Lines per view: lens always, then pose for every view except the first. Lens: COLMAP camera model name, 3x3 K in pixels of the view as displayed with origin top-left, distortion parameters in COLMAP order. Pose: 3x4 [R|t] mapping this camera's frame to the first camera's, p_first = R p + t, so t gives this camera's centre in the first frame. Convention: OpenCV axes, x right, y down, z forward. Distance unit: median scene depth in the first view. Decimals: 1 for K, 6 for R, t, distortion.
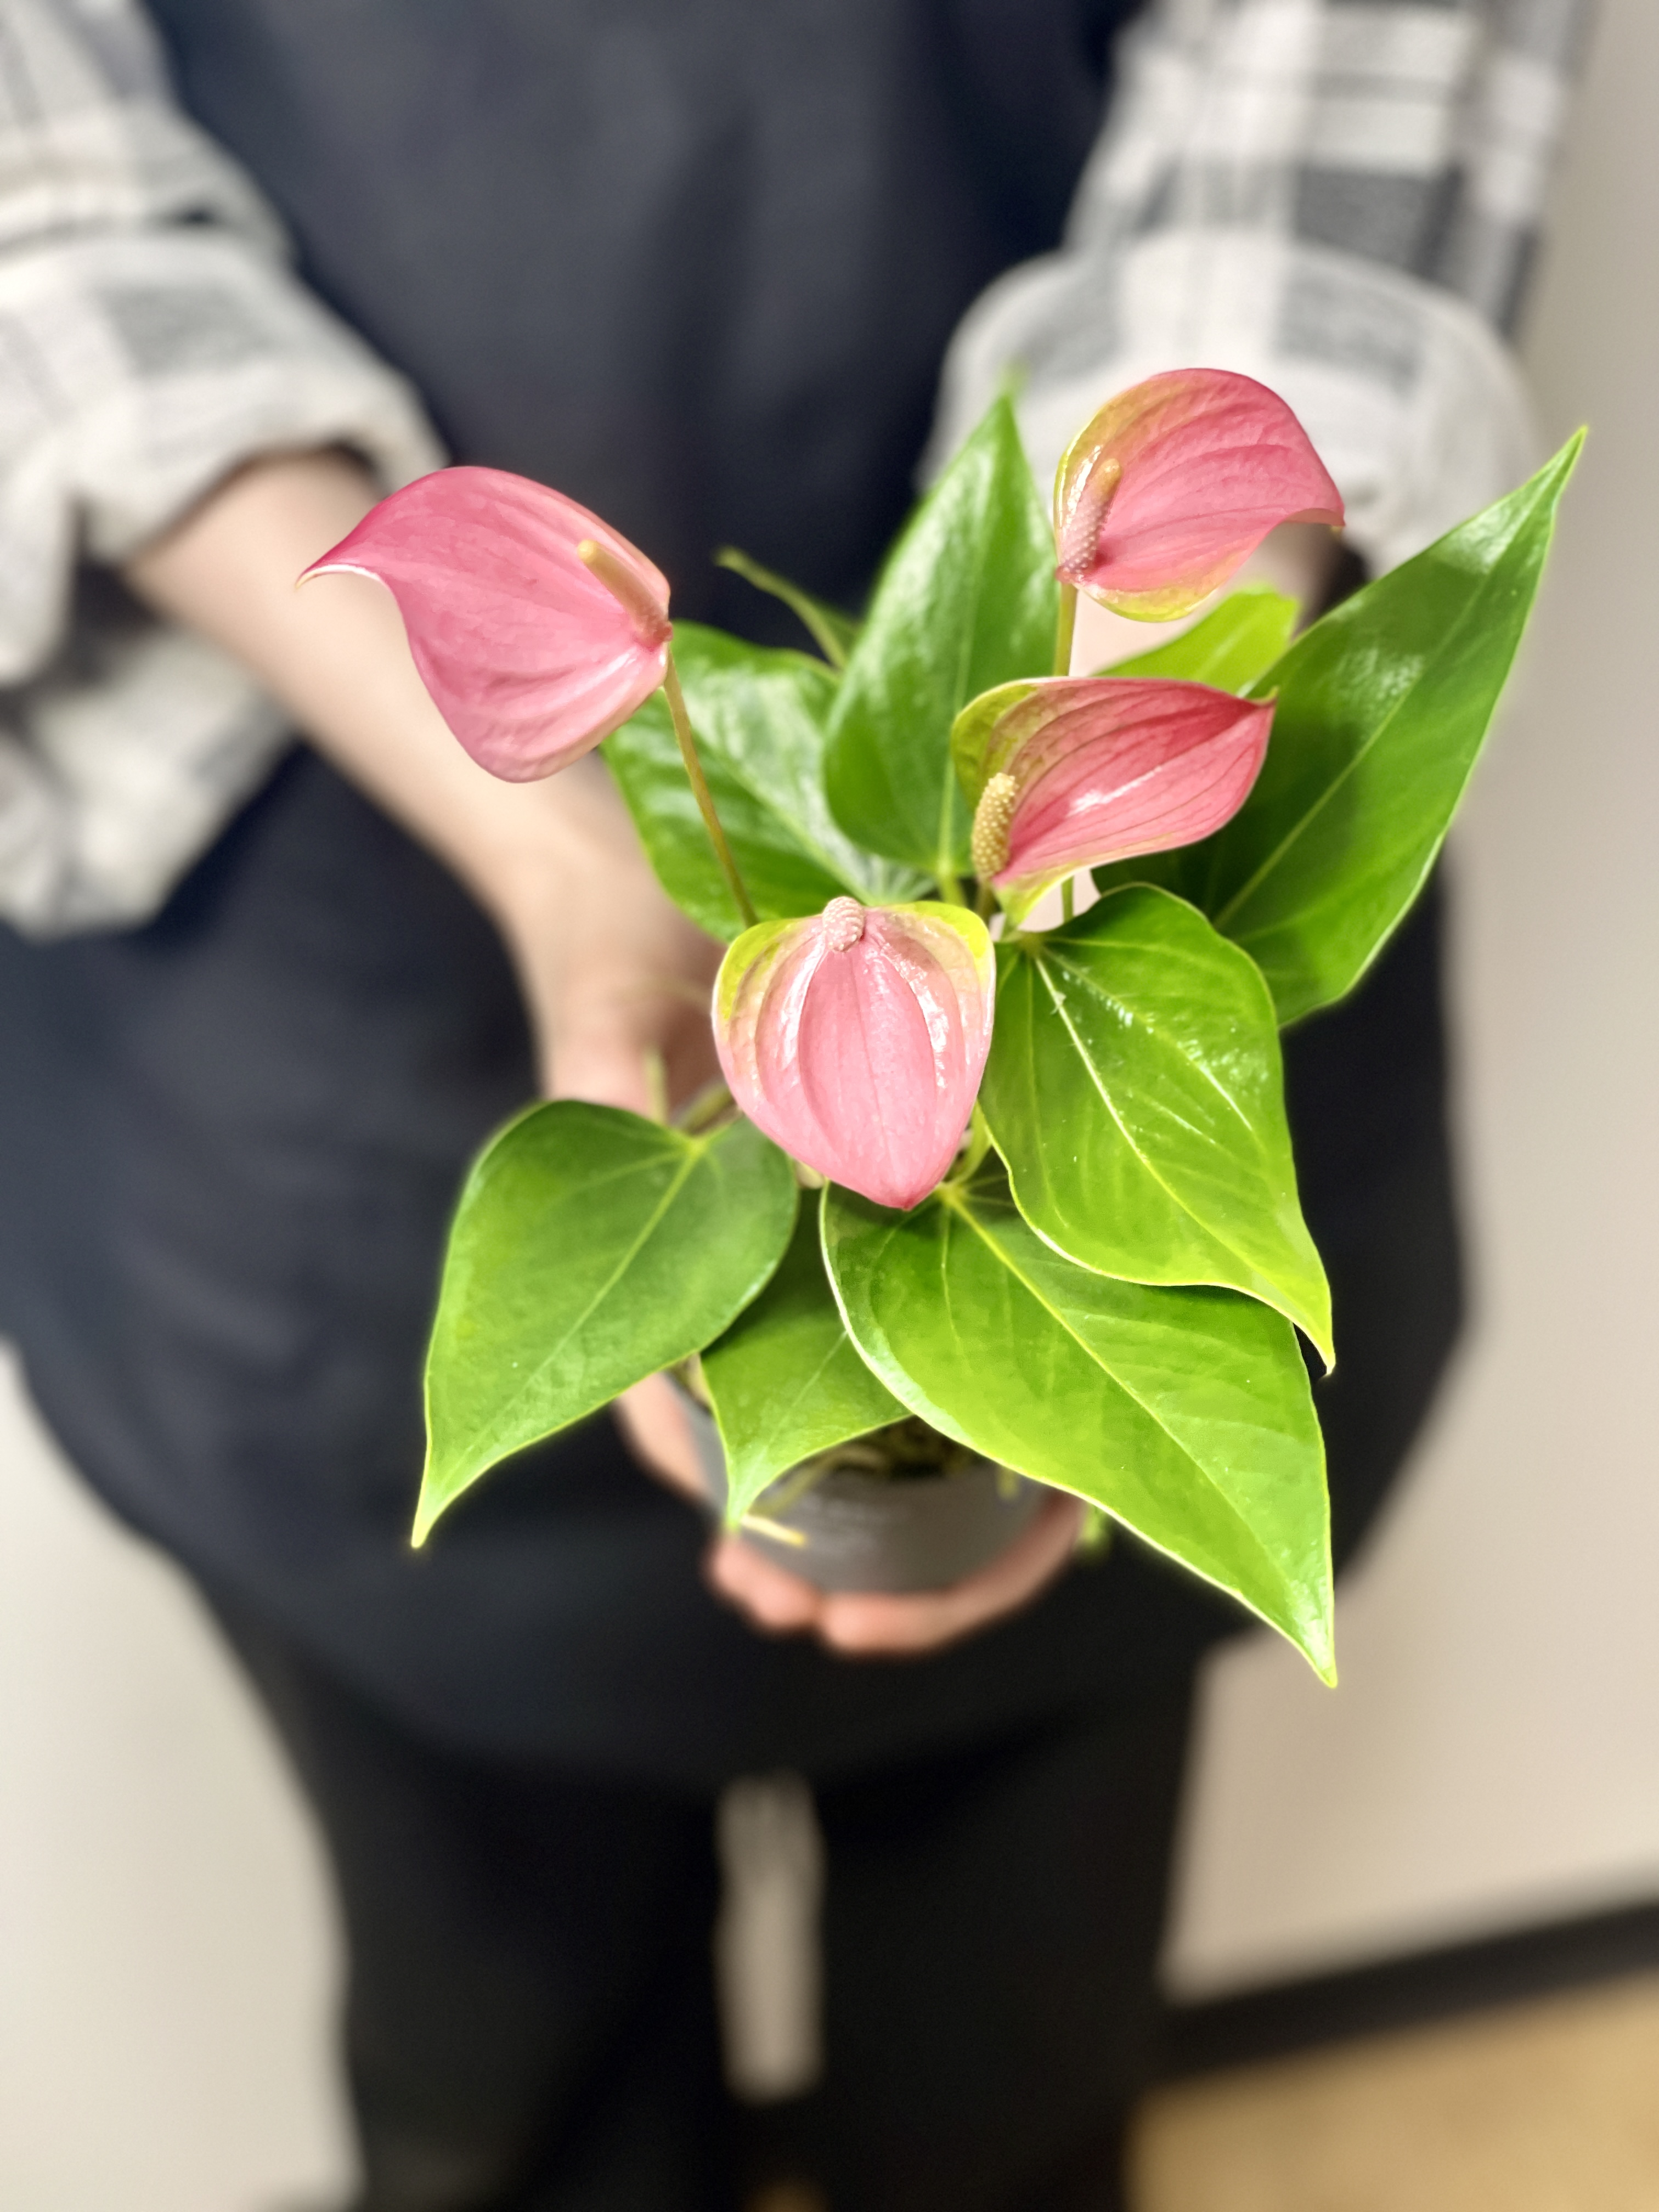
lens RADIAL K [[4168.3, 0, 959.7], [0, 4168.3, 1110.0], [0, 0, 1]] dist [0.189875, 0.137438]
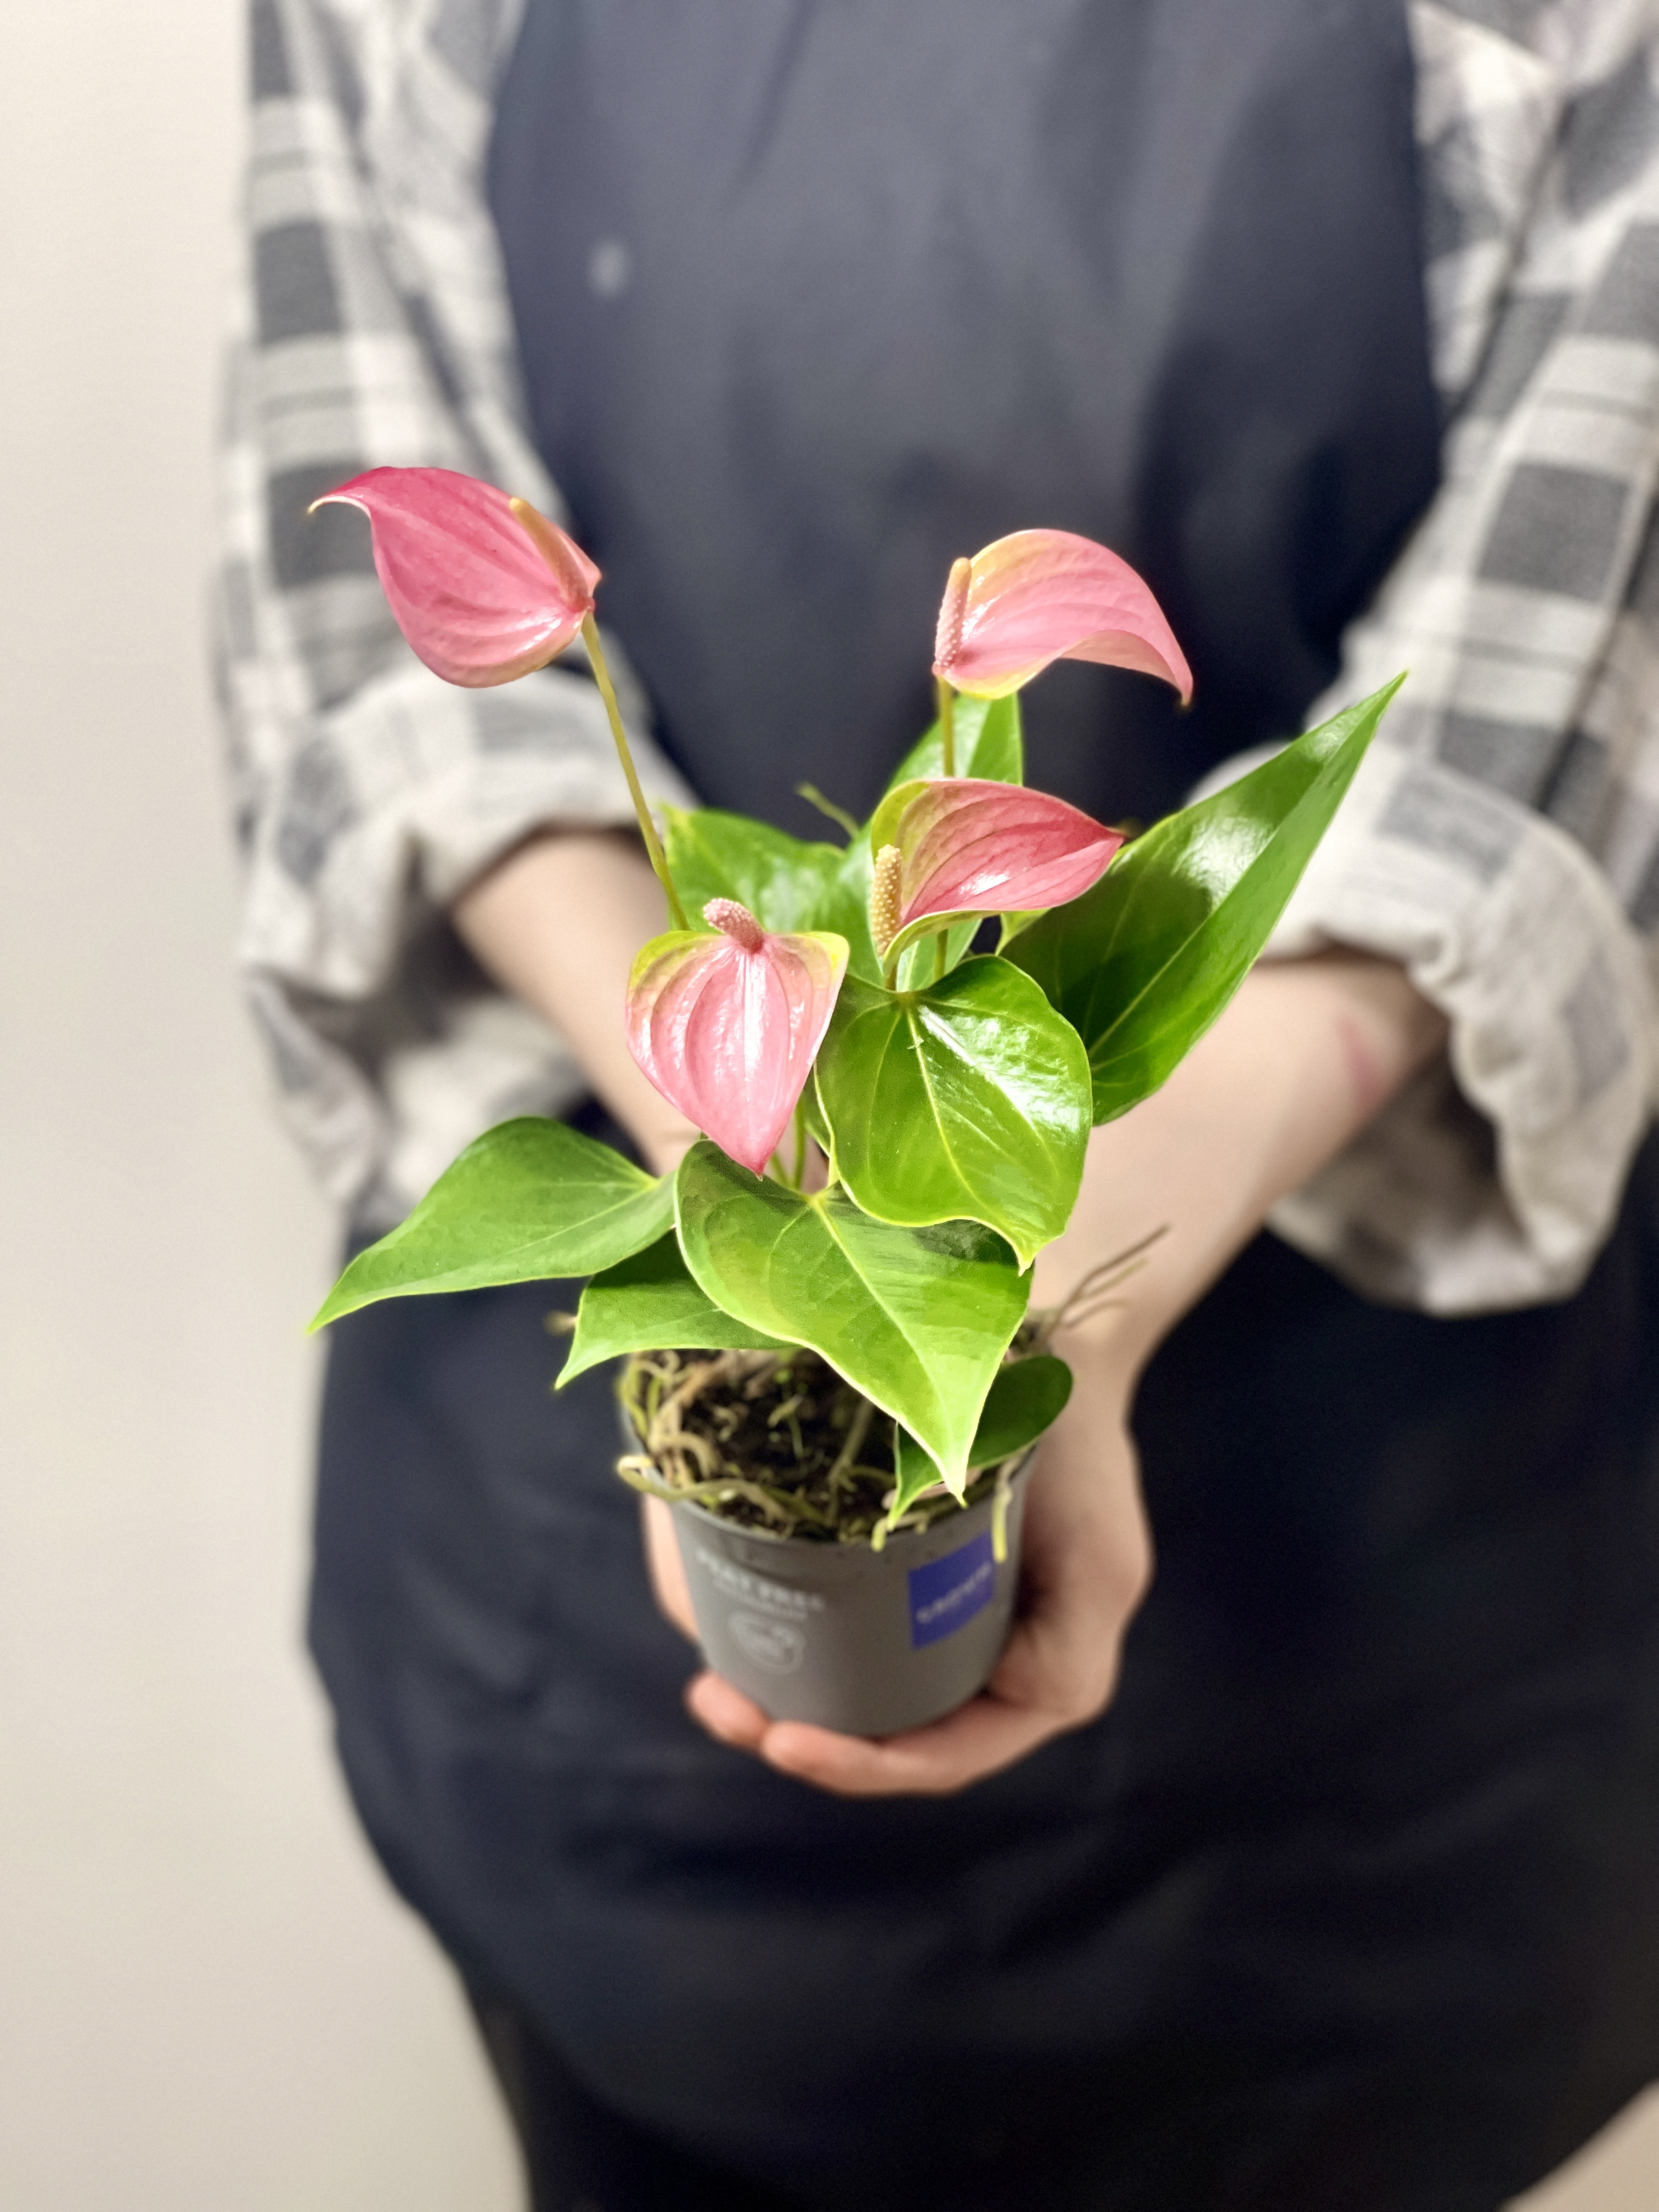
lens RADIAL K [[4168.3, 0, 959.7], [0, 4168.3, 1110.0], [0, 0, 1]] dist [0.189875, 0.137438]
pose [[0.969613, 0.119364, -0.213550, 0.306226], [-0.175903, 0.946812, -0.269455, 0.327727], [0.170028, 0.298831, 0.939037, -0.154246]]
